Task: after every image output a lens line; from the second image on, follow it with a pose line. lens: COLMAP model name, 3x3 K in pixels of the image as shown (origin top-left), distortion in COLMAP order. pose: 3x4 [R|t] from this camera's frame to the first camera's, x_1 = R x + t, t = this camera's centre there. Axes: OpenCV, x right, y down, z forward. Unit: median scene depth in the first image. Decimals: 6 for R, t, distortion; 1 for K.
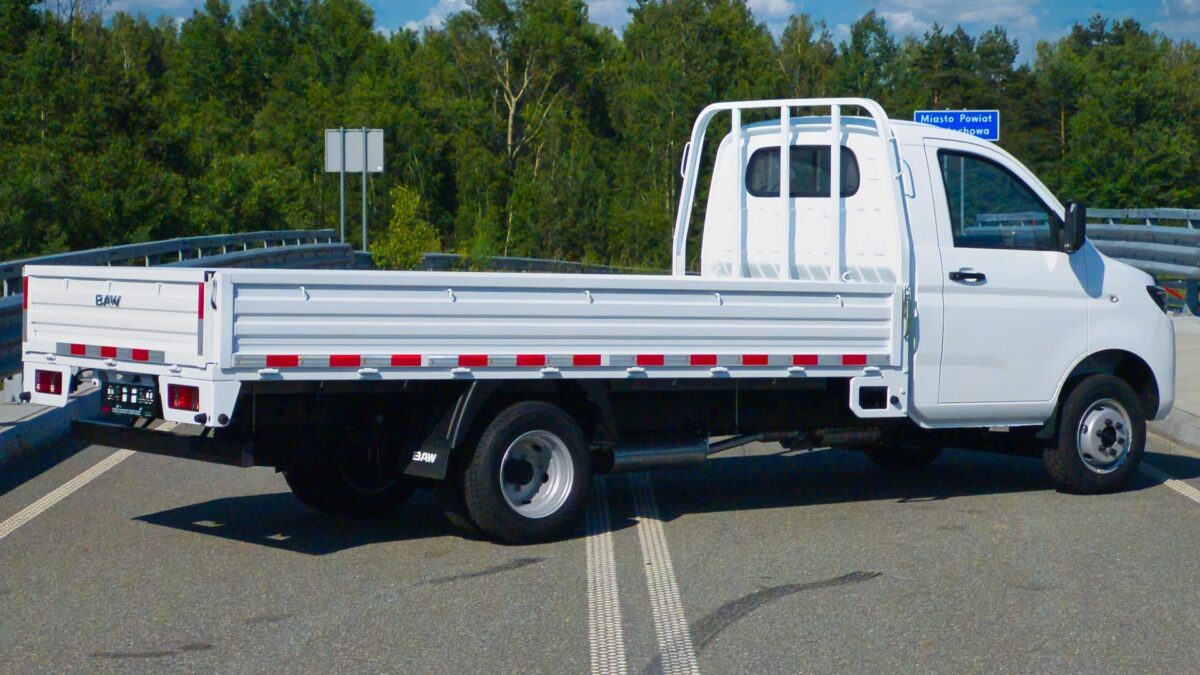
lens RADIAL K [[2931.8, 0, 601.6], [0, 2931.8, 338.9], [0, 0, 1]] dist [-0.258887, 5.738409]
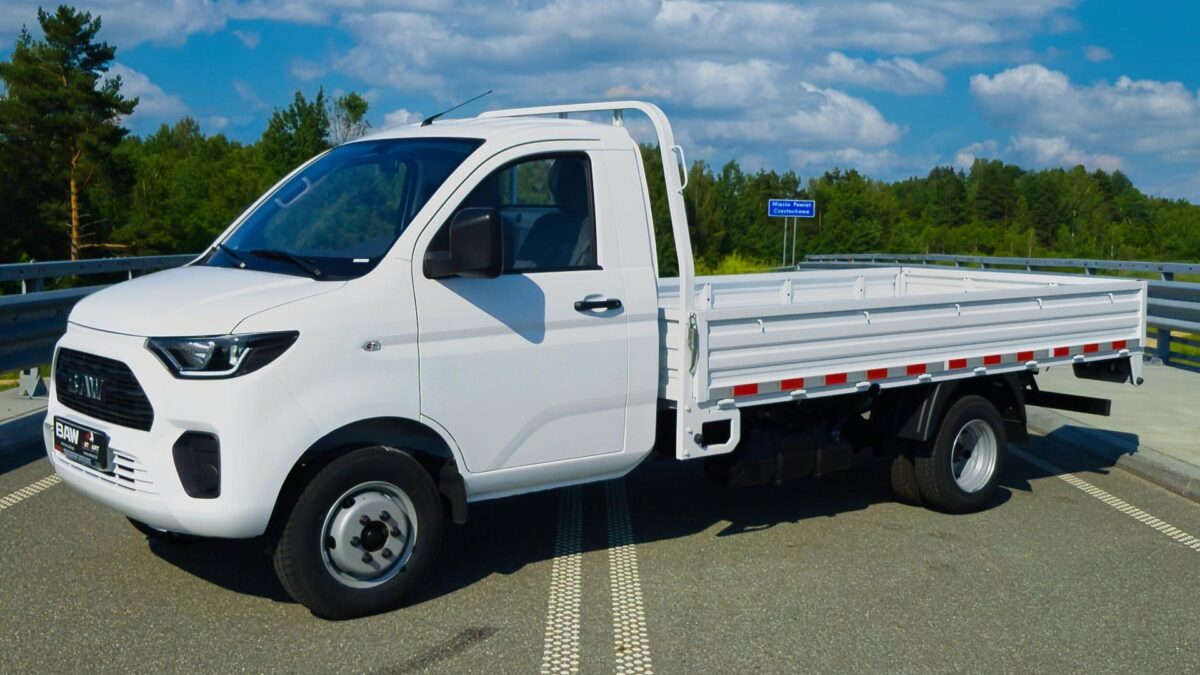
lens RADIAL K [[1277.3, 0, 643.8], [0, 1277.3, 303.5], [0, 0, 1]] dist [0.160863, -0.244037]
pose [[0.998793, 0.035616, 0.033814, 0.000958], [-0.035469, 0.999359, -0.004937, -0.002337], [-0.033968, 0.003732, 0.999416, 0.088008]]
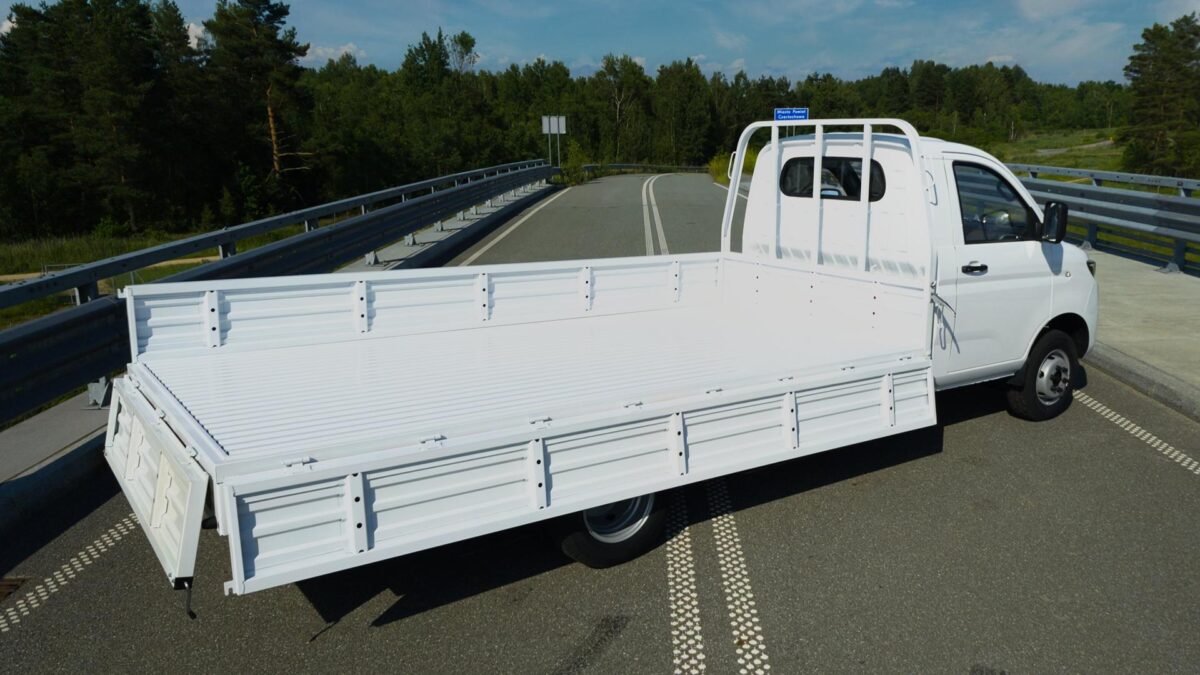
lens RADIAL K [[880.5, 0, 678.9], [0, 880.5, 312.9], [0, 0, 1]] dist [0.114825, -0.134278]
pose [[0.999407, -0.008412, 0.033397, -0.001576], [0.003226, 0.988314, 0.152400, -0.009494], [-0.034289, -0.152202, 0.987755, 0.100990]]
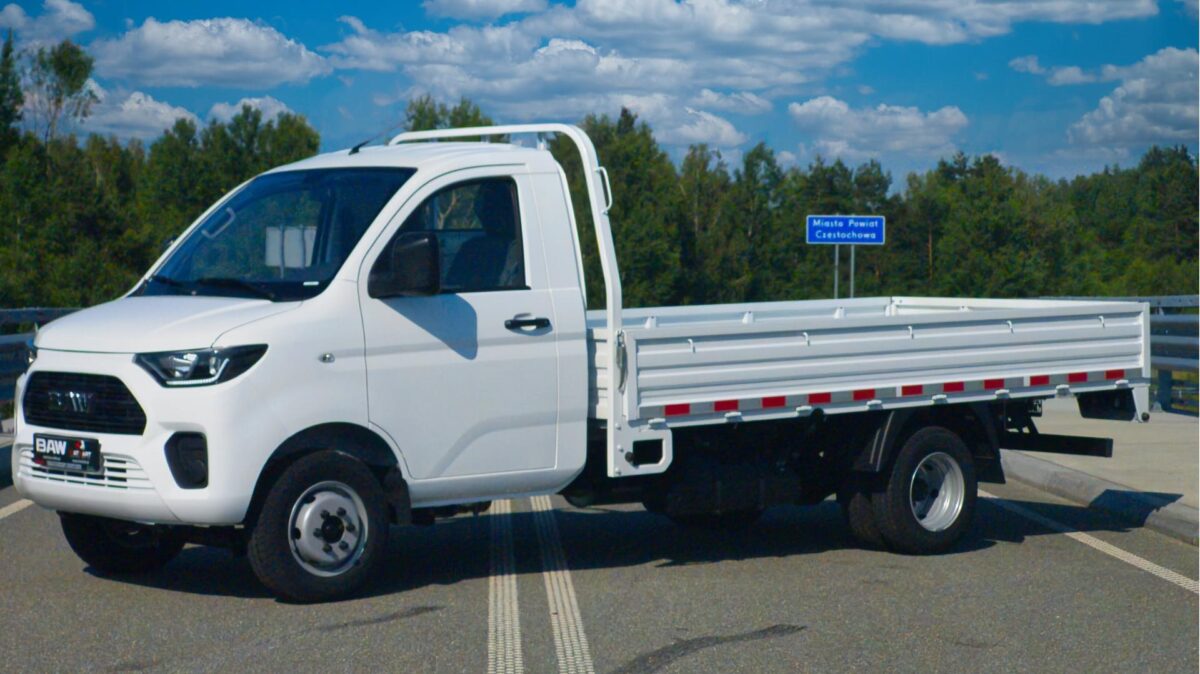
lens RADIAL K [[2551.2, 0, 545.2], [0, 2551.2, 336.3], [0, 0, 1]] dist [-0.137760, 2.941581]
pose [[0.999839, 0.015231, 0.009537, 0.000537], [-0.014837, 0.999088, -0.040029, 0.002920], [-0.010138, 0.039881, 0.999153, 0.025709]]
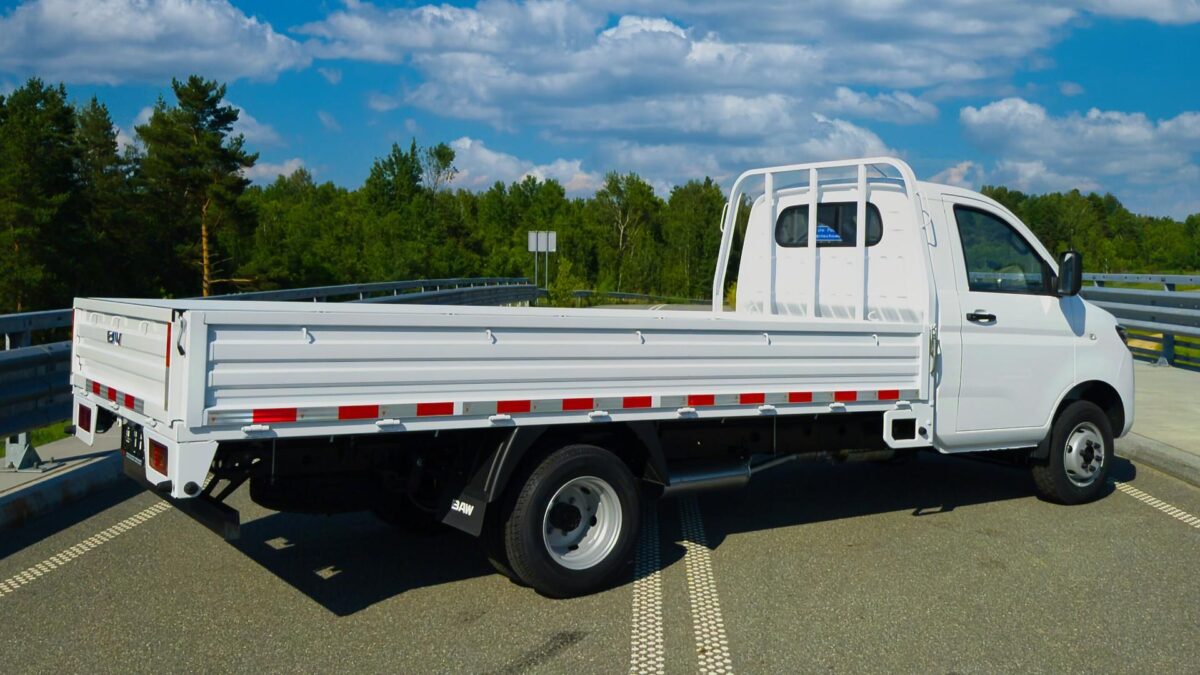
lens RADIAL K [[1108.9, 0, 673.4], [0, 1108.9, 294.1], [0, 0, 1]] dist [0.148082, -0.211340]
pose [[0.999829, 0.012765, 0.013403, 0.000233], [-0.012405, 0.999569, -0.026593, -0.002765], [-0.013737, 0.026422, 0.999556, 0.090867]]
